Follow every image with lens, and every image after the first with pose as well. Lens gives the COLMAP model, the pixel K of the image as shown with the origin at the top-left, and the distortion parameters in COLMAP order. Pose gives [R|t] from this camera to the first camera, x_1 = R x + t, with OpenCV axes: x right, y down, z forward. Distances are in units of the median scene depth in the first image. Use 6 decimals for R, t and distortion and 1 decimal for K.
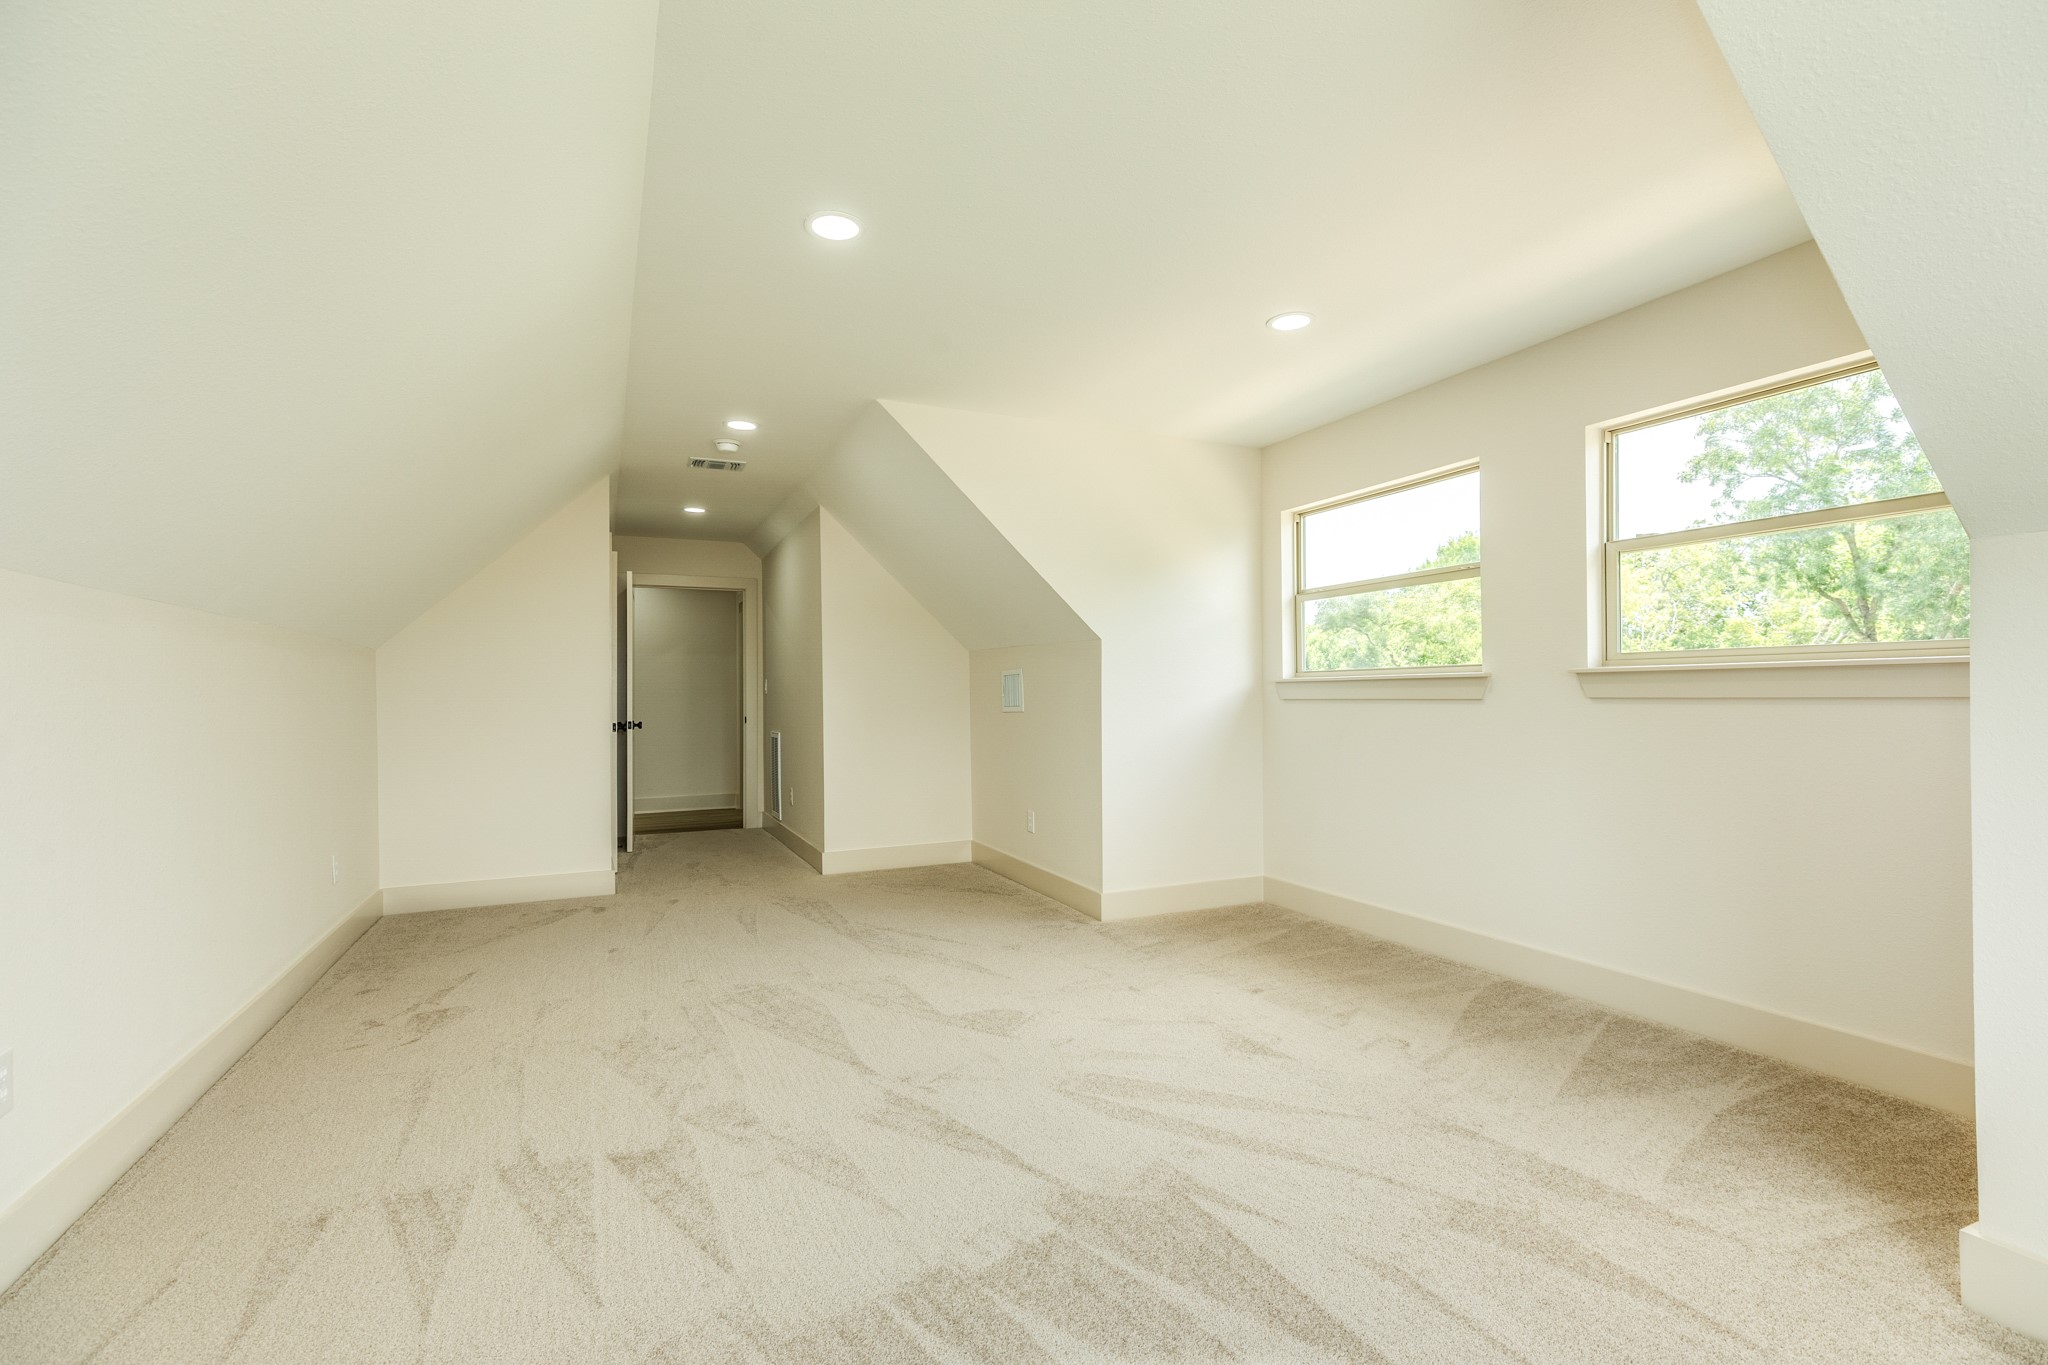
lens RADIAL K [[956.3, 0, 1020.2], [0, 956.3, 693.3], [0, 0, 1]] dist [0.000018, -0.000349]
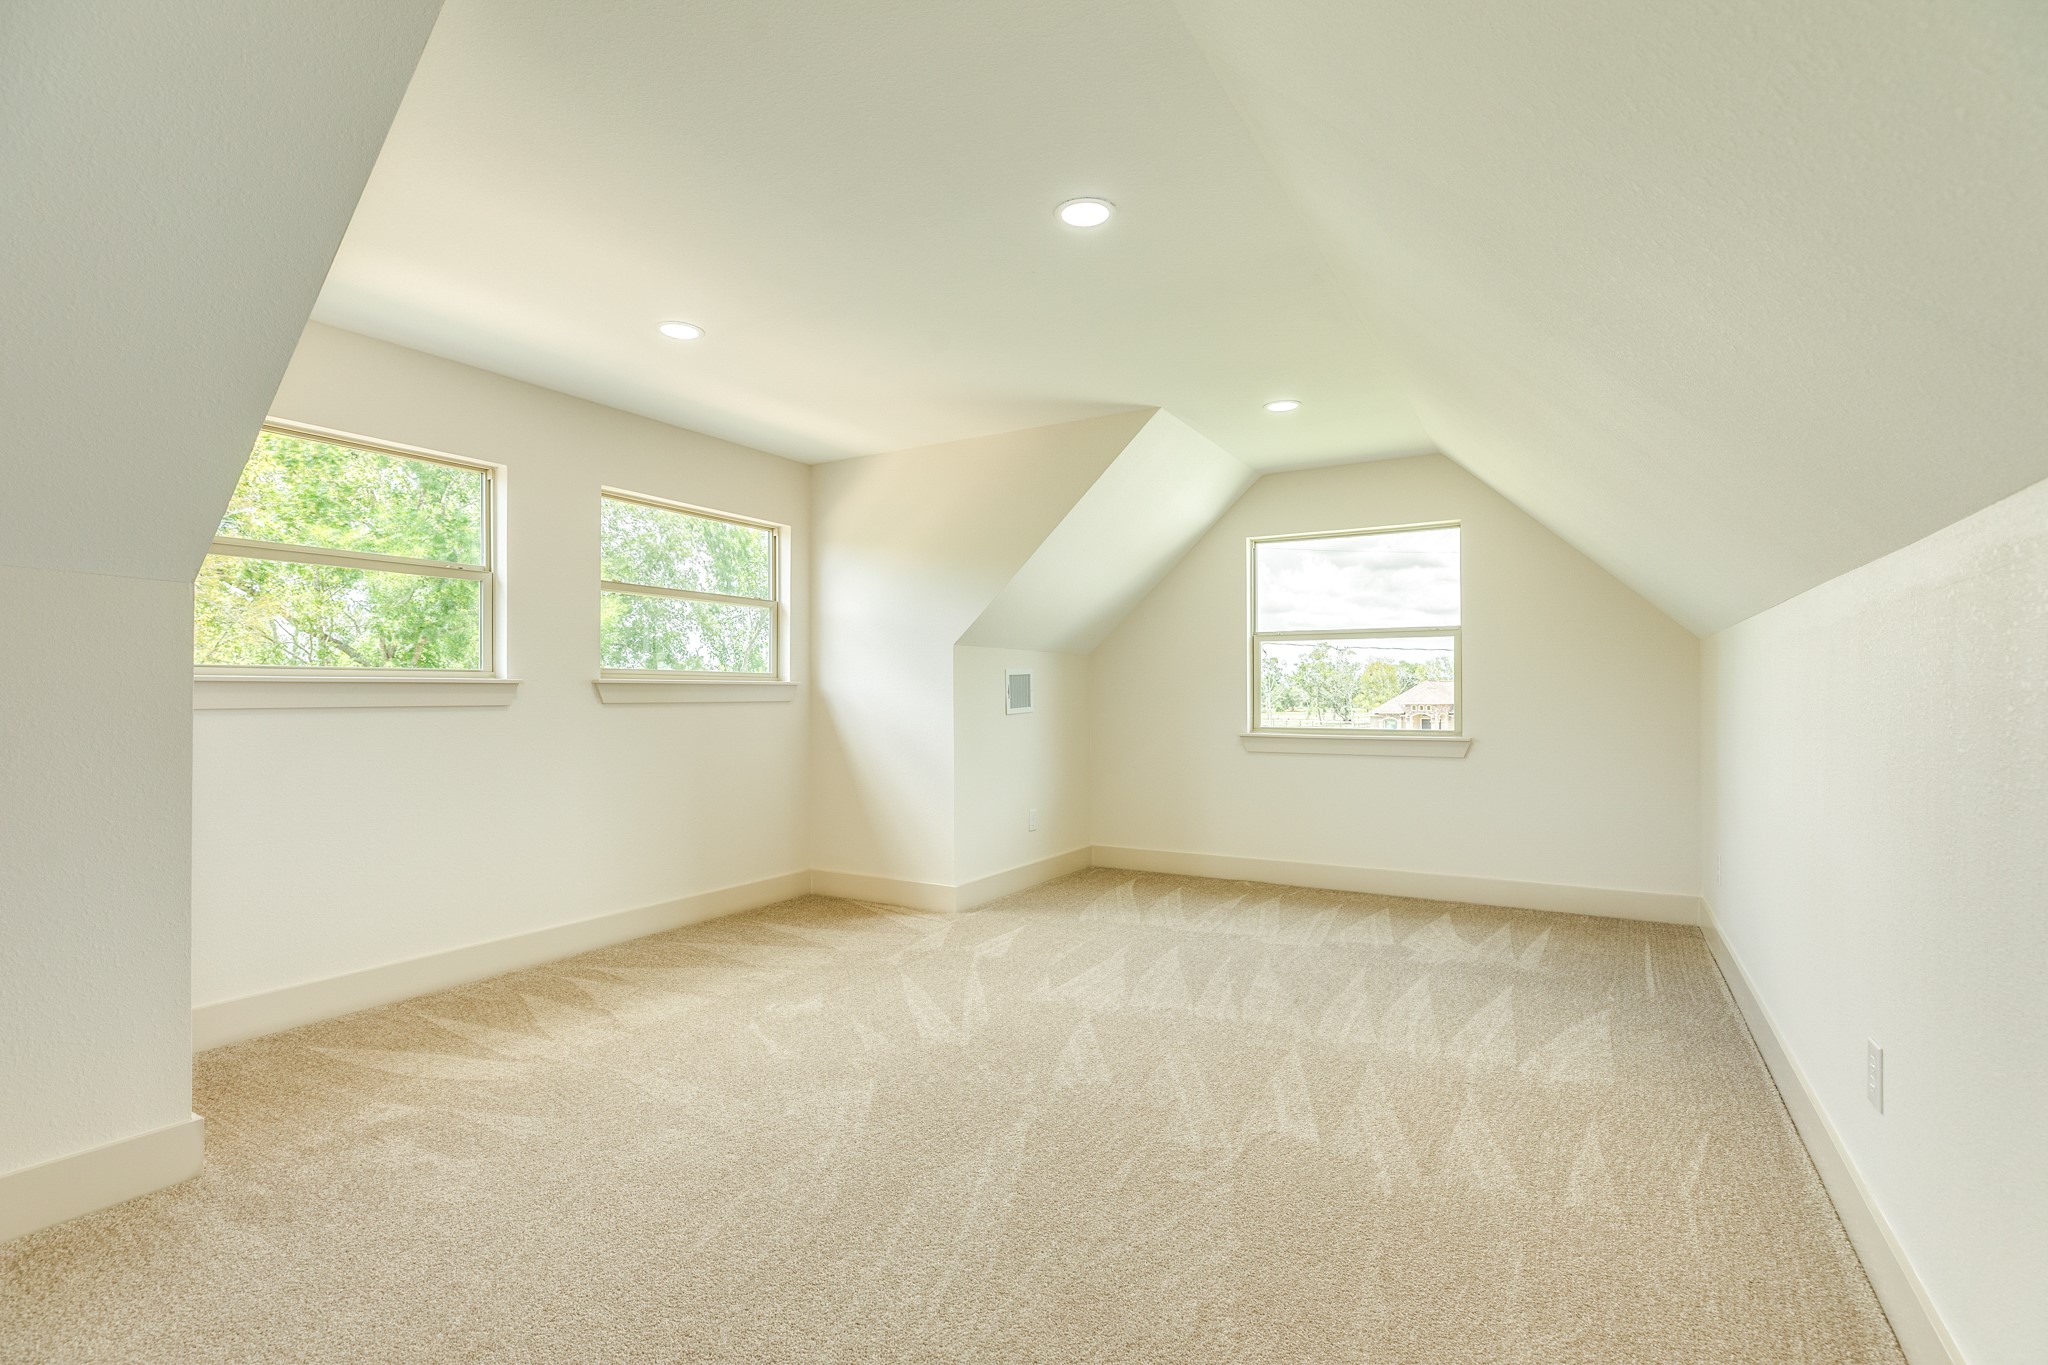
lens RADIAL K [[956.3, 0, 1020.2], [0, 956.3, 693.3], [0, 0, 1]] dist [0.000018, -0.000349]
pose [[-0.589502, 0.012354, 0.807672, -0.665639], [0.003556, 0.999913, -0.012700, 0.007197], [-0.807759, -0.004615, -0.589495, 1.166268]]
